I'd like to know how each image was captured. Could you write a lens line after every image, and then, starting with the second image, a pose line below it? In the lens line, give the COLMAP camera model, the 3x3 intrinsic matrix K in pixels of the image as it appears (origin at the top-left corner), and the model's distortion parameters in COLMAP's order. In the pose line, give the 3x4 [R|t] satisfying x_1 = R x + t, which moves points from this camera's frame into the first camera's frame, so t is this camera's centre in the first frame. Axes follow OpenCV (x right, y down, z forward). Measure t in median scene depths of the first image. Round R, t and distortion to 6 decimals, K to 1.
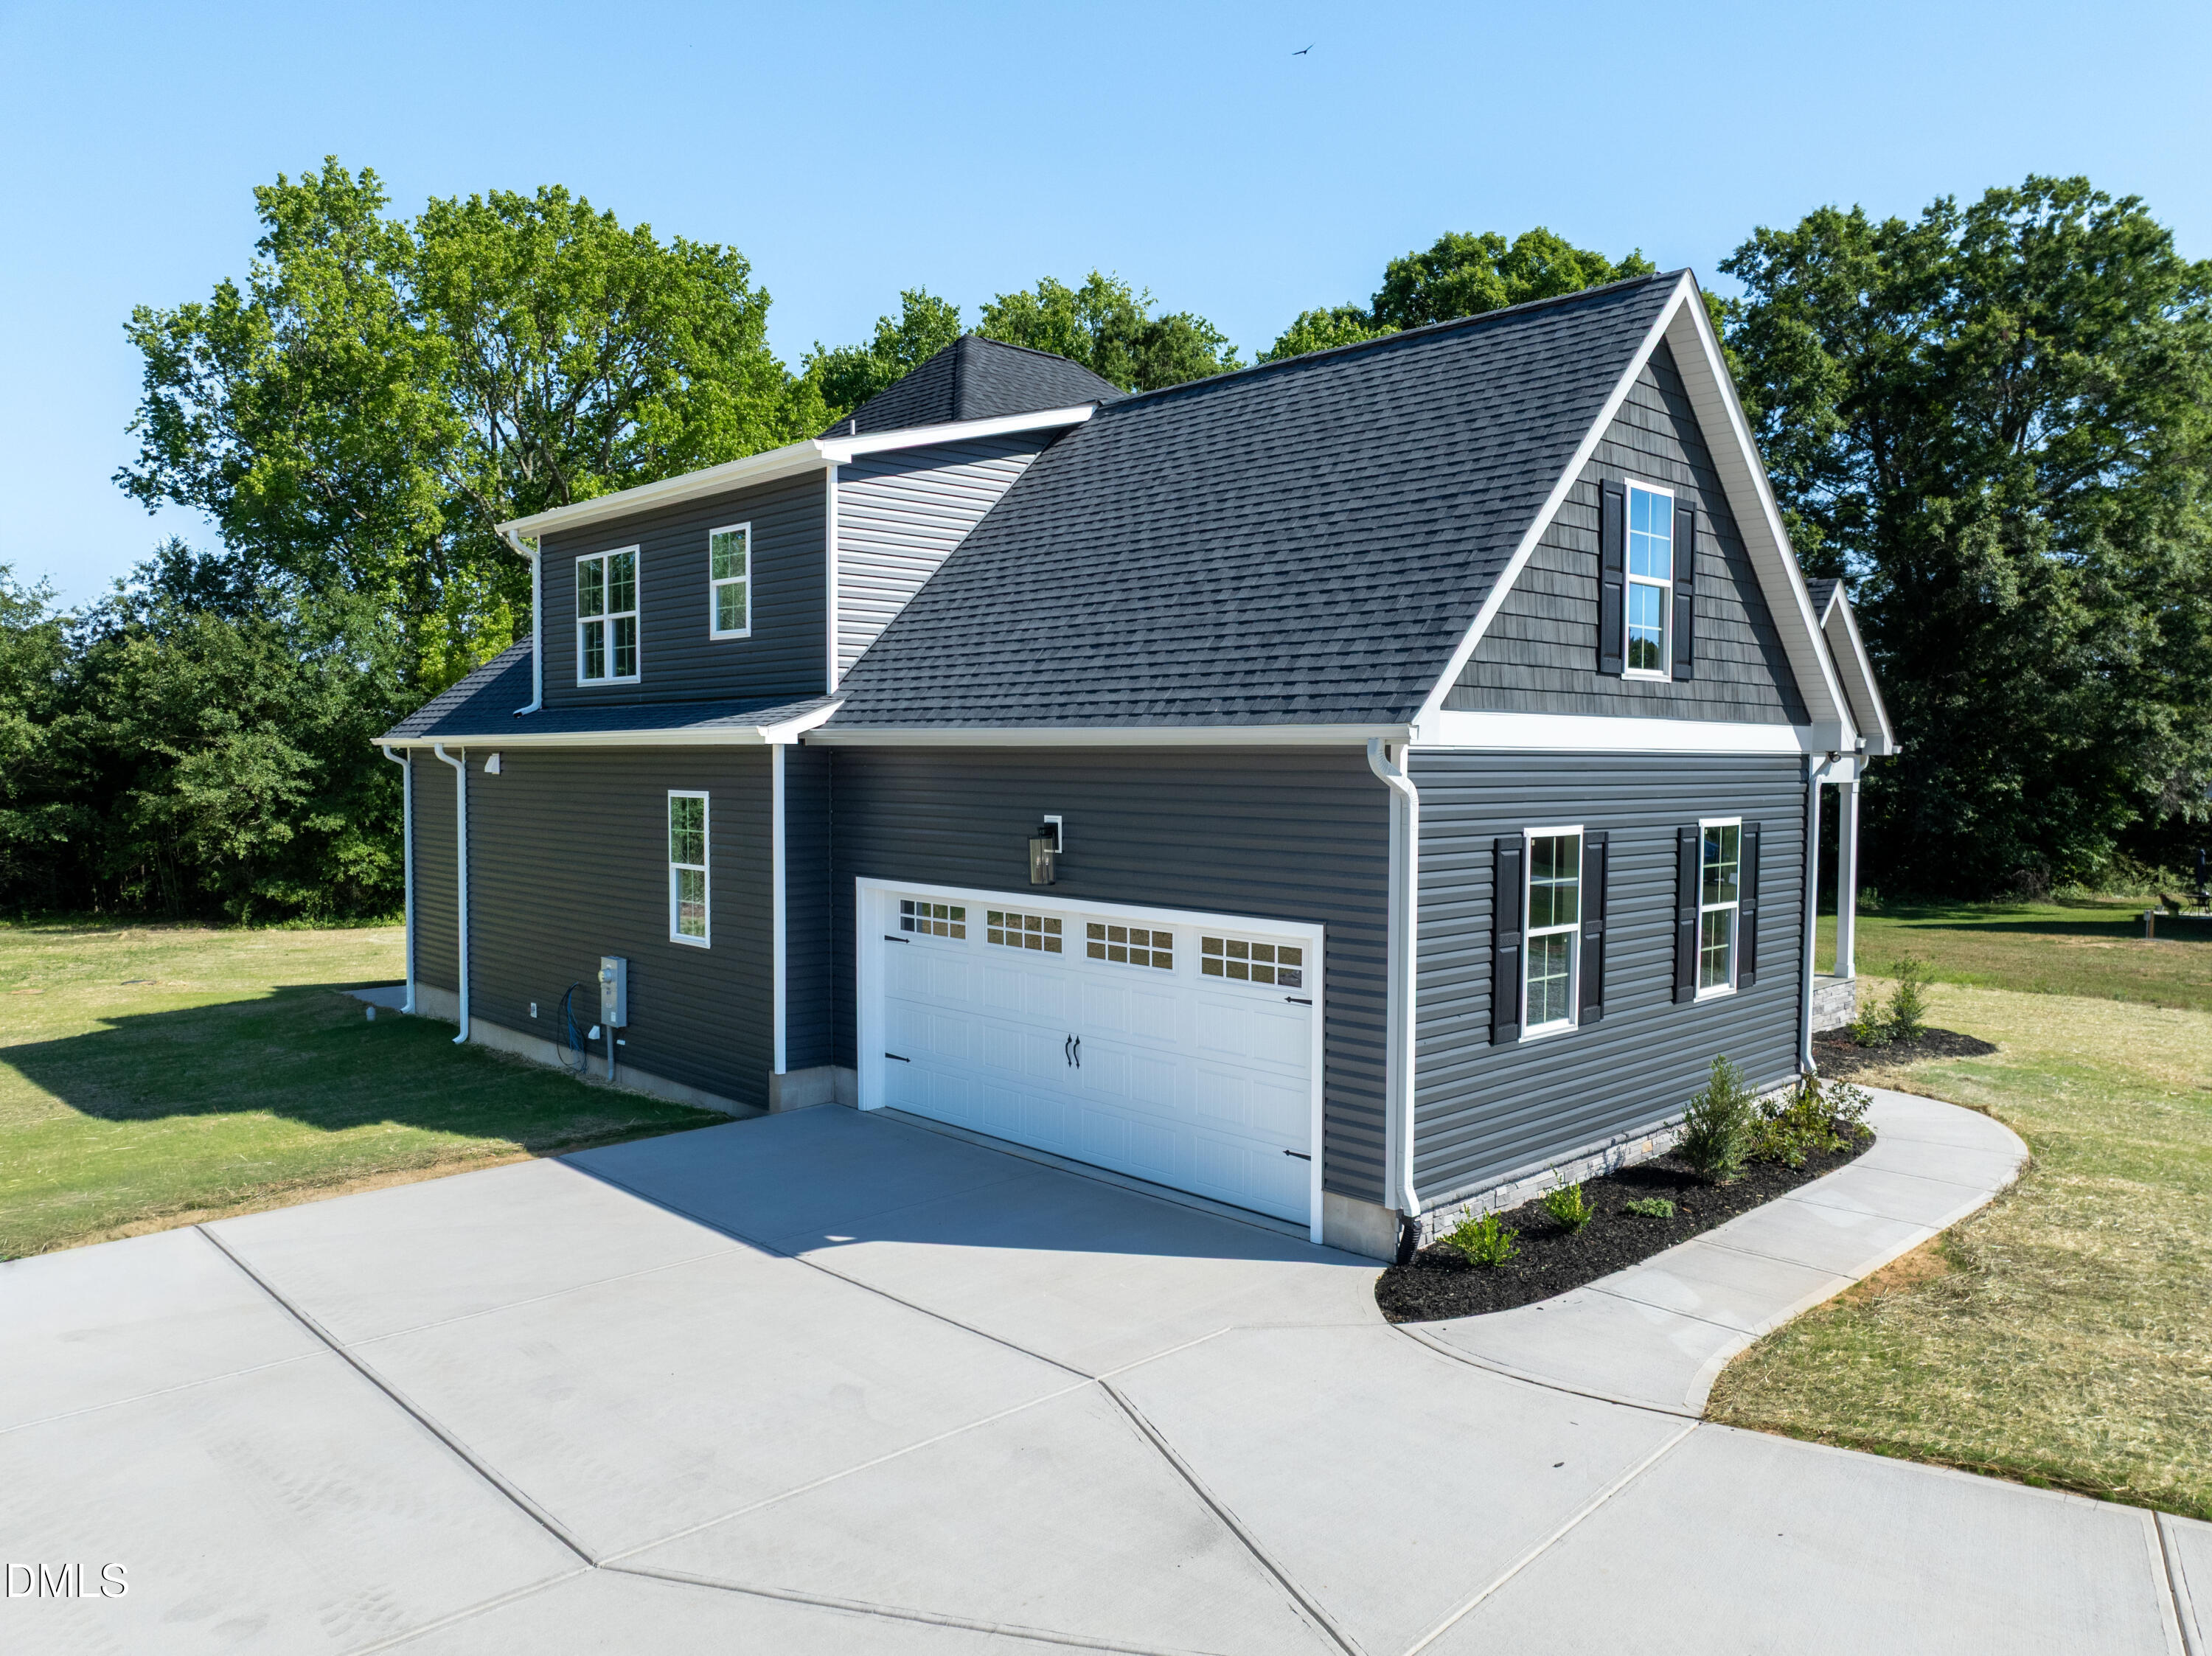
lens RADIAL K [[1553.2, 0, 1102.8], [0, 1553.2, 830.8], [0, 0, 1]] dist [-0.030653, 0.008185]
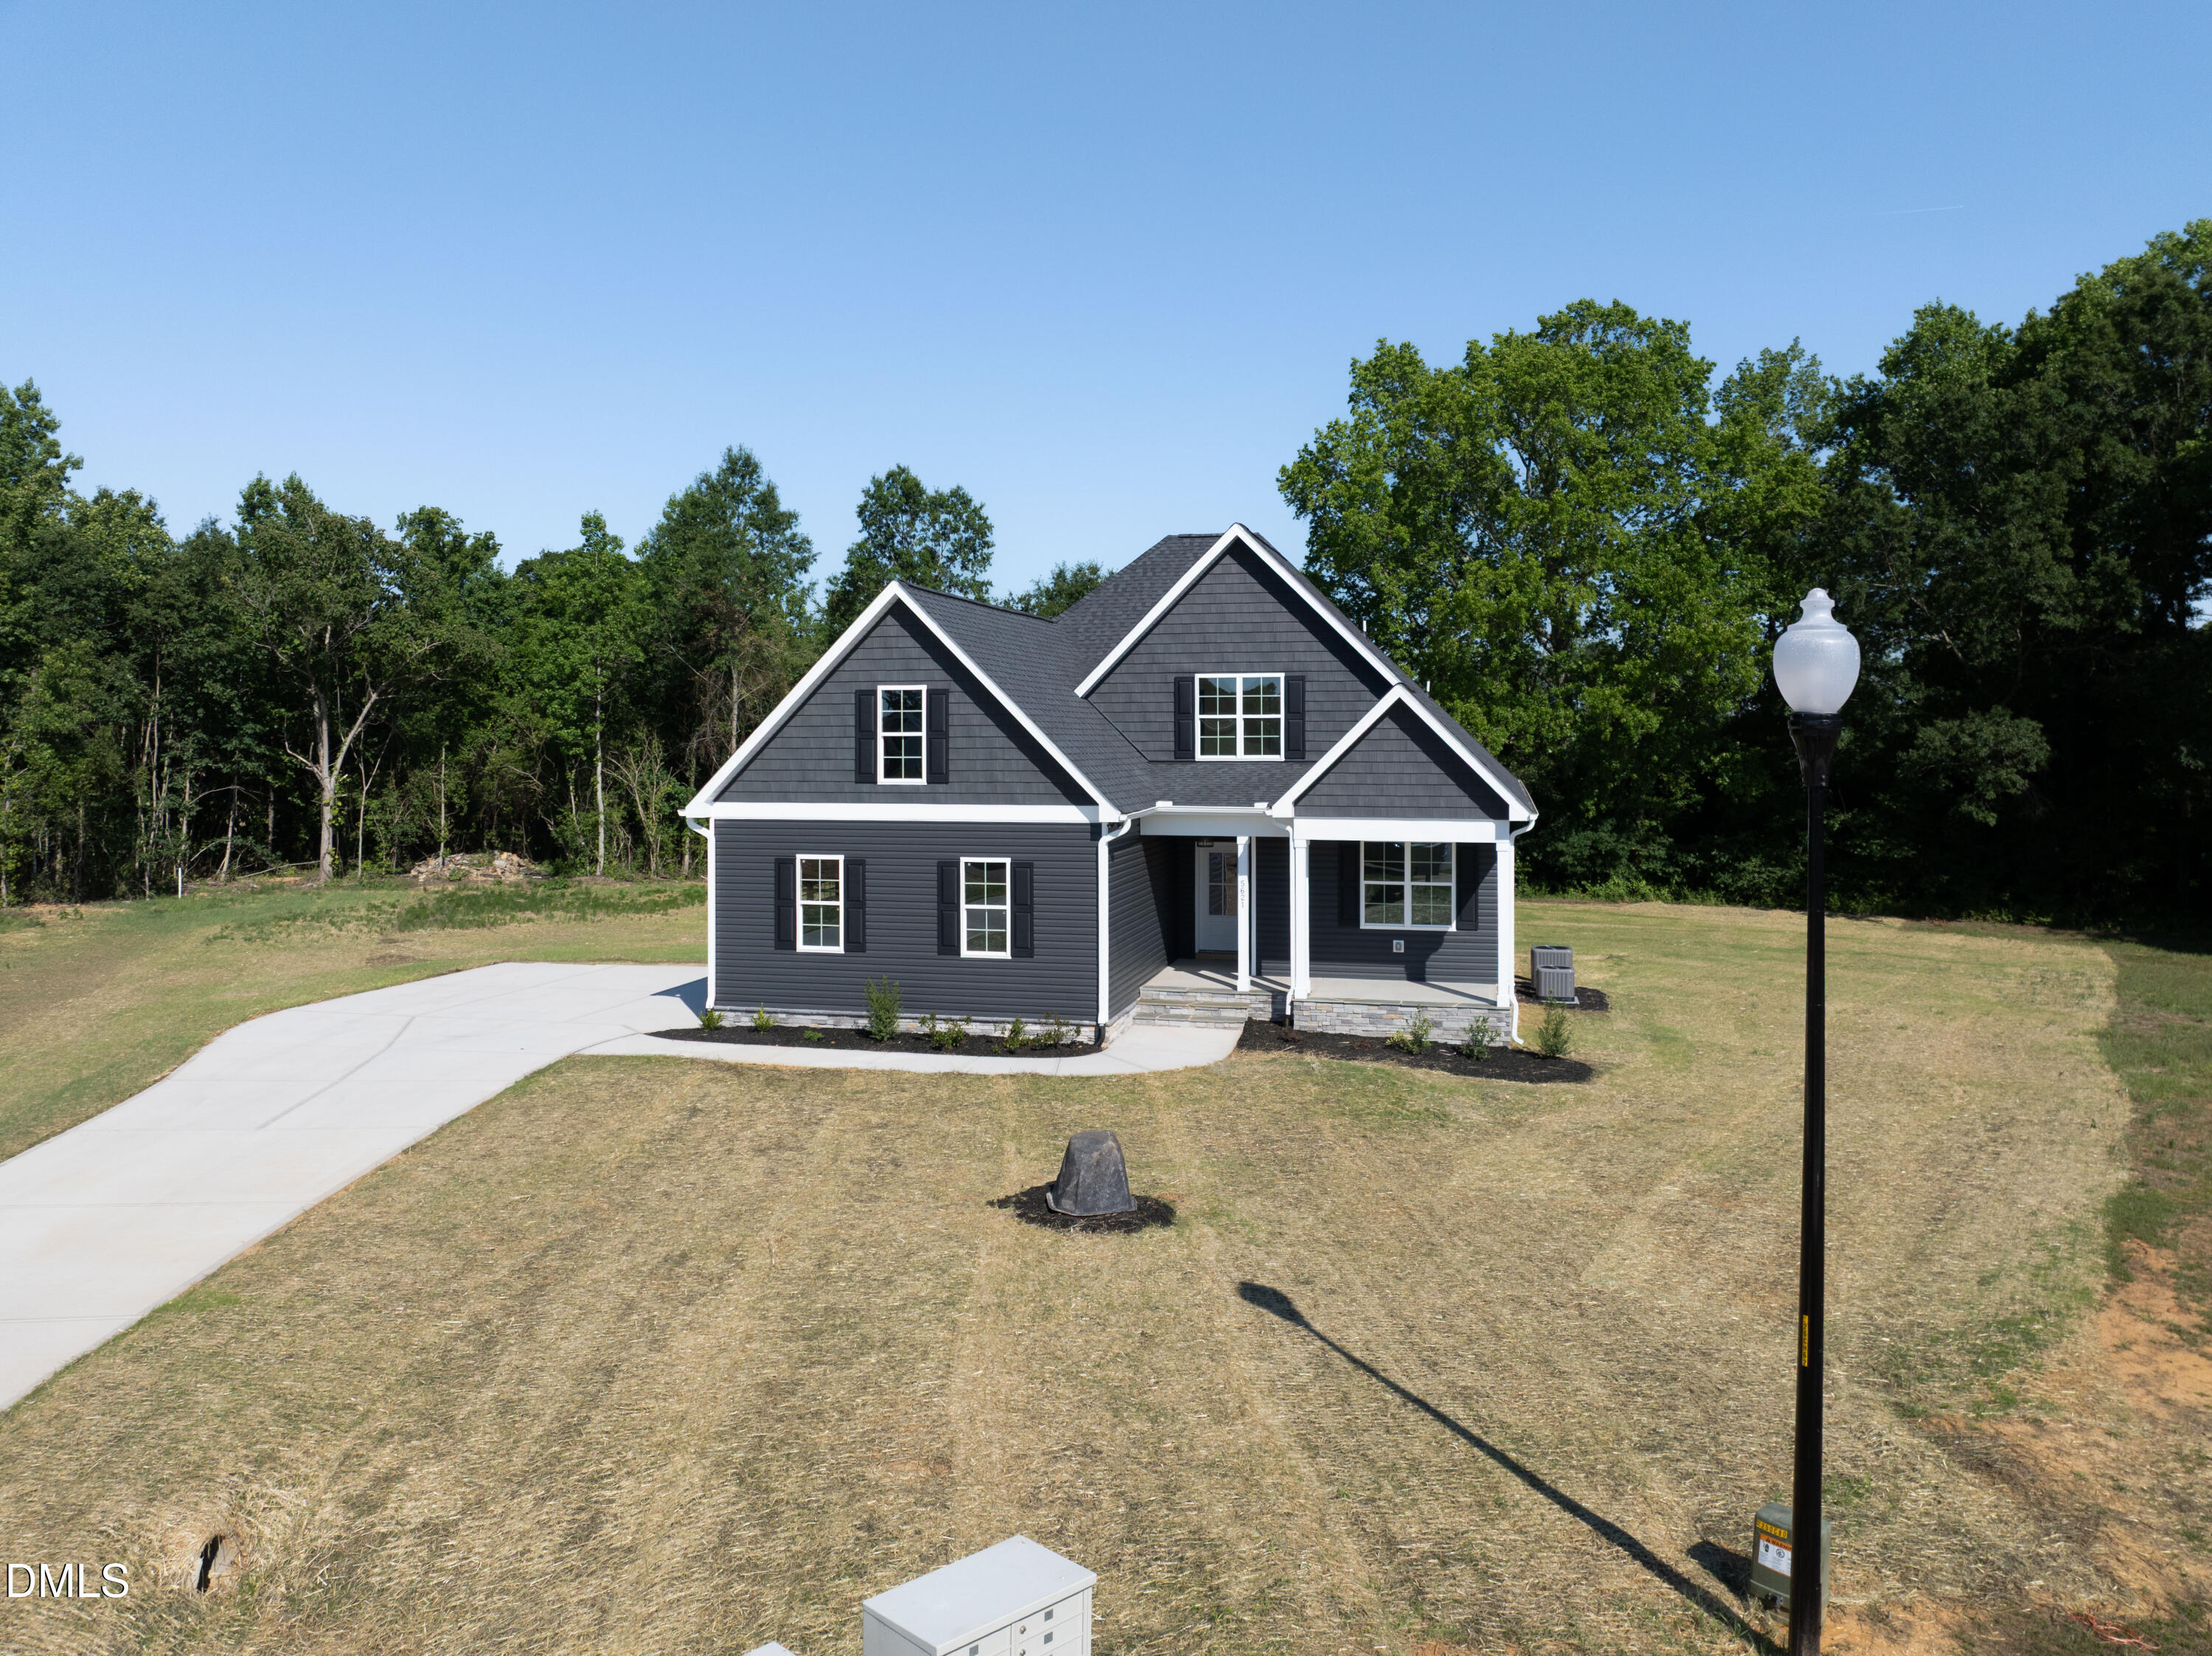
lens RADIAL K [[1553.2, 0, 1112.1], [0, 1553.2, 824.1], [0, 0, 1]] dist [-0.030653, 0.008185]
pose [[0.549722, 0.043293, -0.834225, 1.884606], [-0.036041, 0.998955, 0.028092, -0.097073], [0.834570, 0.014623, 0.550708, 0.100324]]
